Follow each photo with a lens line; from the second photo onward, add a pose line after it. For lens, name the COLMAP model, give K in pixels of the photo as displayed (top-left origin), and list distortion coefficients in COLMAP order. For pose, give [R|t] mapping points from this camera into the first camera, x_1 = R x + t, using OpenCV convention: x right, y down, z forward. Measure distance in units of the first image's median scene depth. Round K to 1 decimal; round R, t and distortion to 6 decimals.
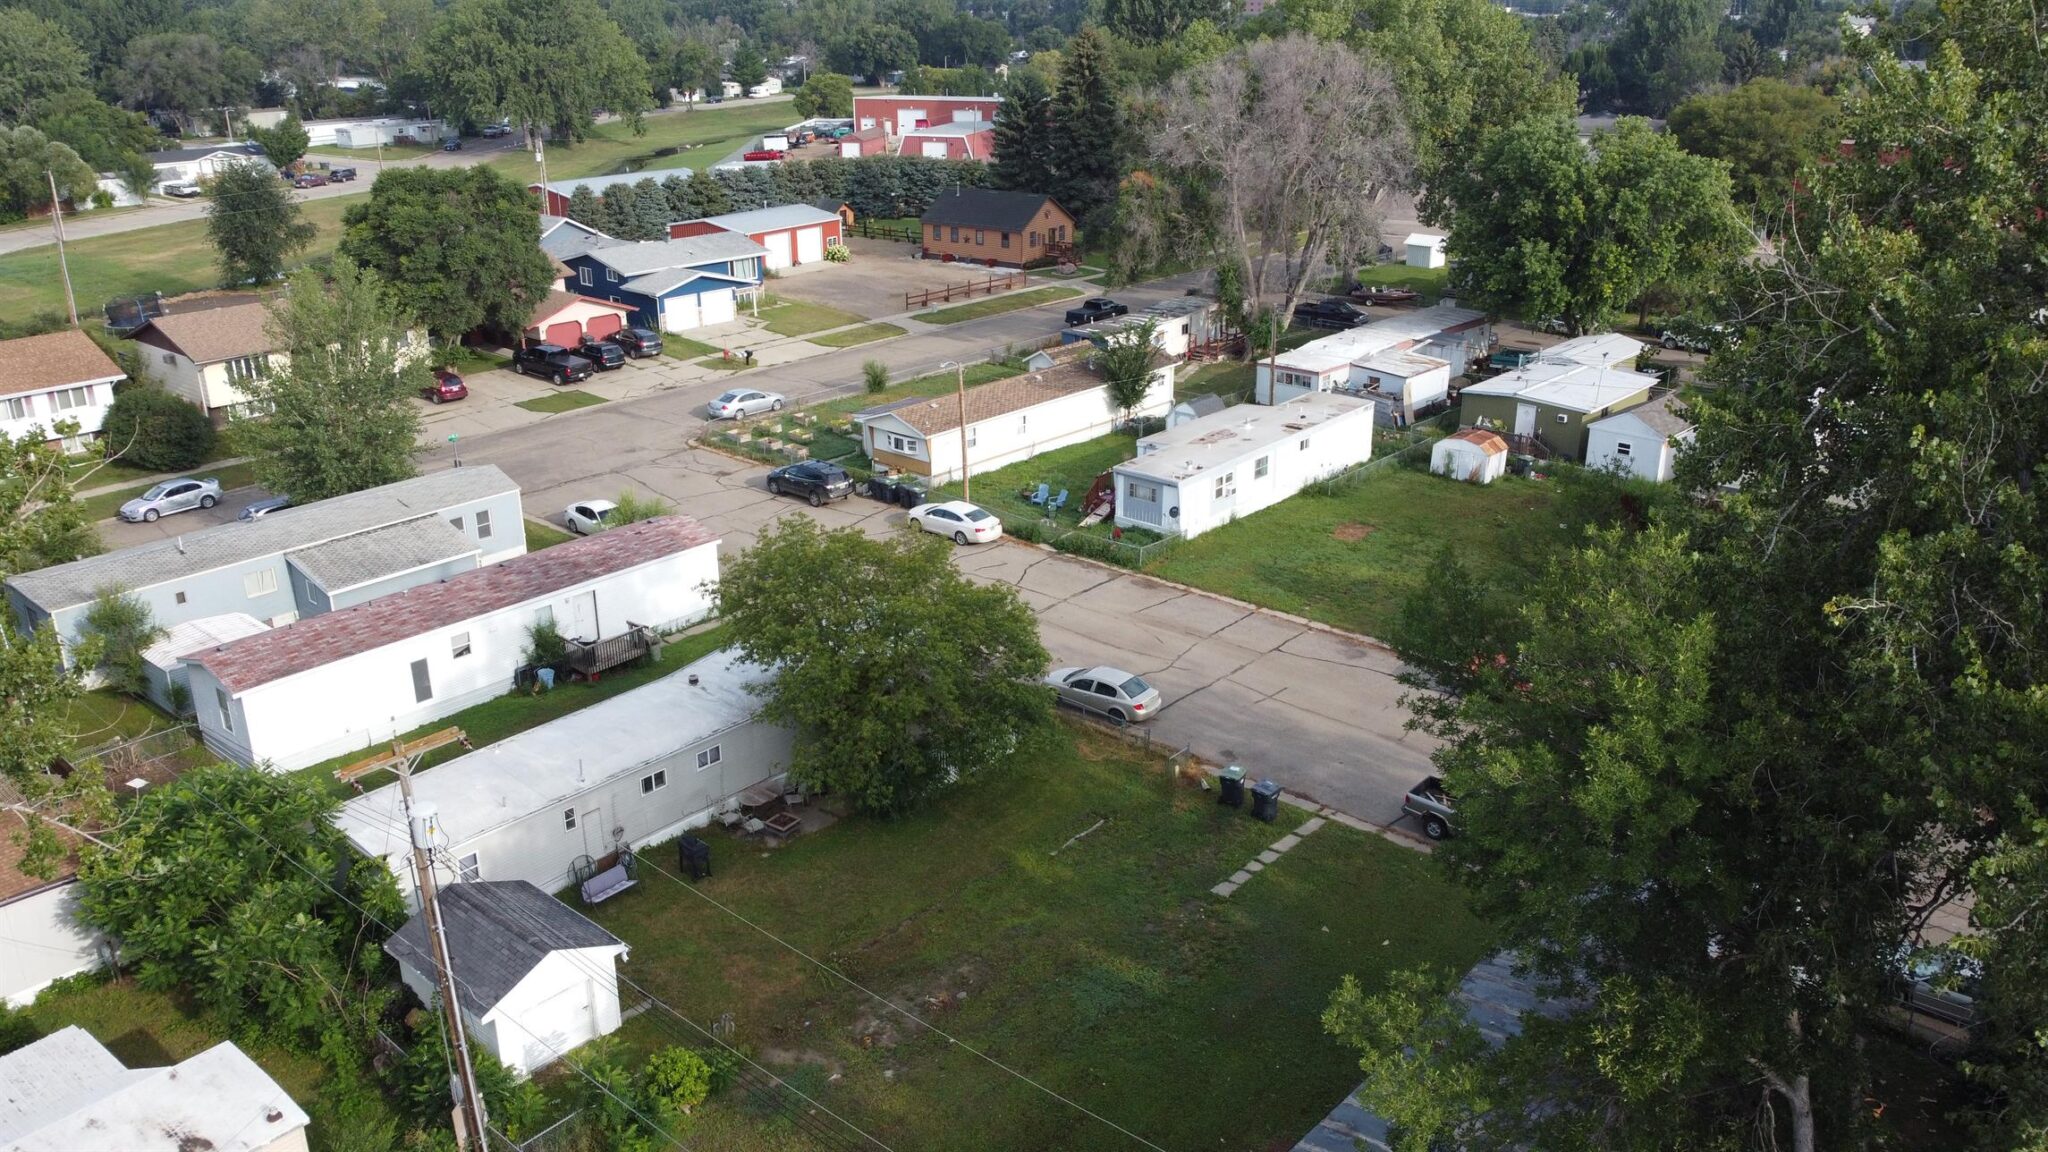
lens RADIAL K [[1549.0, 0, 1024.0], [0, 1549.0, 576.0], [0, 0, 1]] dist [0.004973, -0.002107]
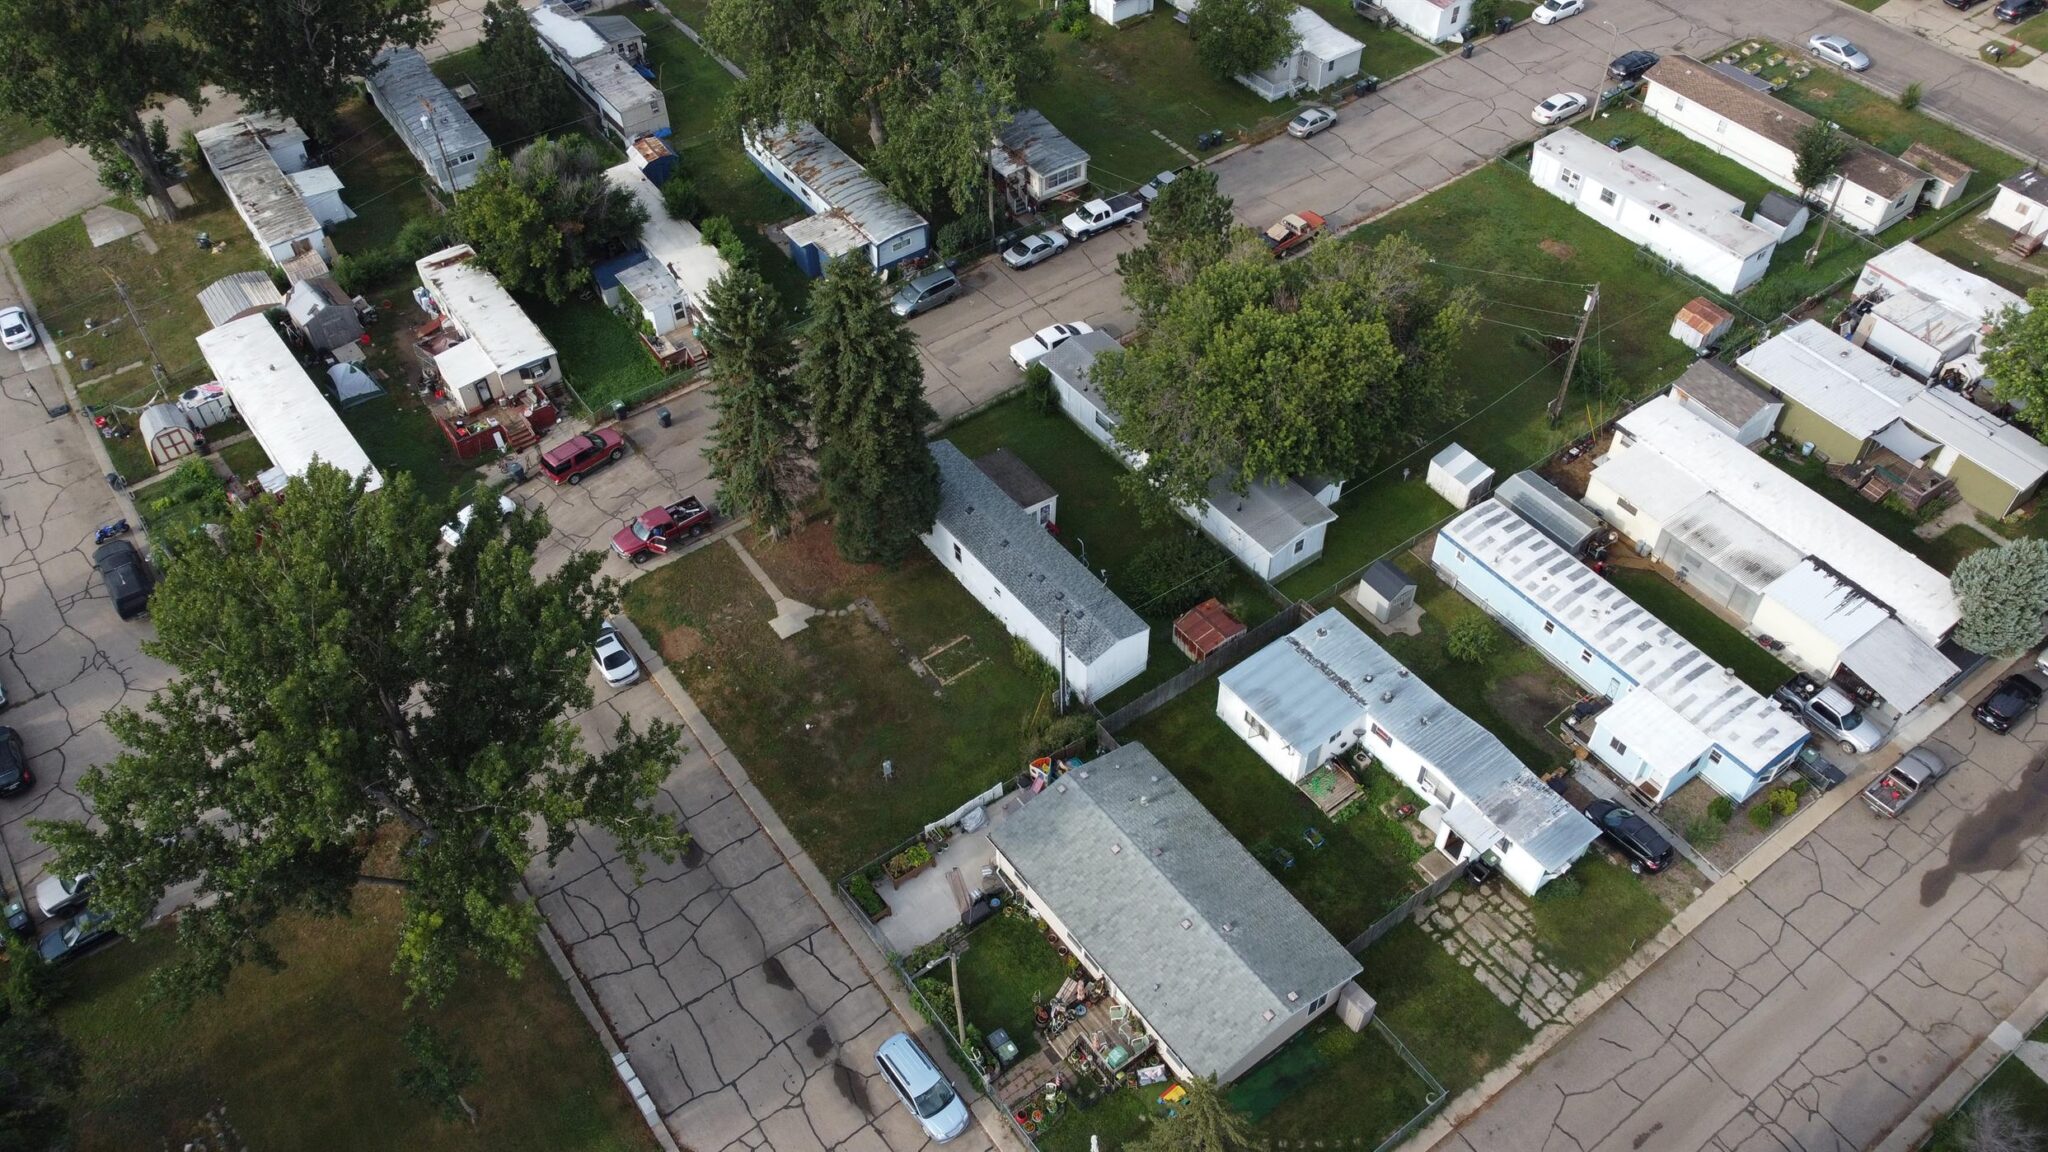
lens RADIAL K [[1549.0, 0, 1024.0], [0, 1549.0, 576.0], [0, 0, 1]] dist [0.004973, -0.002107]
pose [[-0.224918, 0.718316, -0.658357, 1.539649], [-0.332550, 0.578509, 0.744807, -0.791343], [0.915873, 0.386457, 0.108758, 0.473935]]
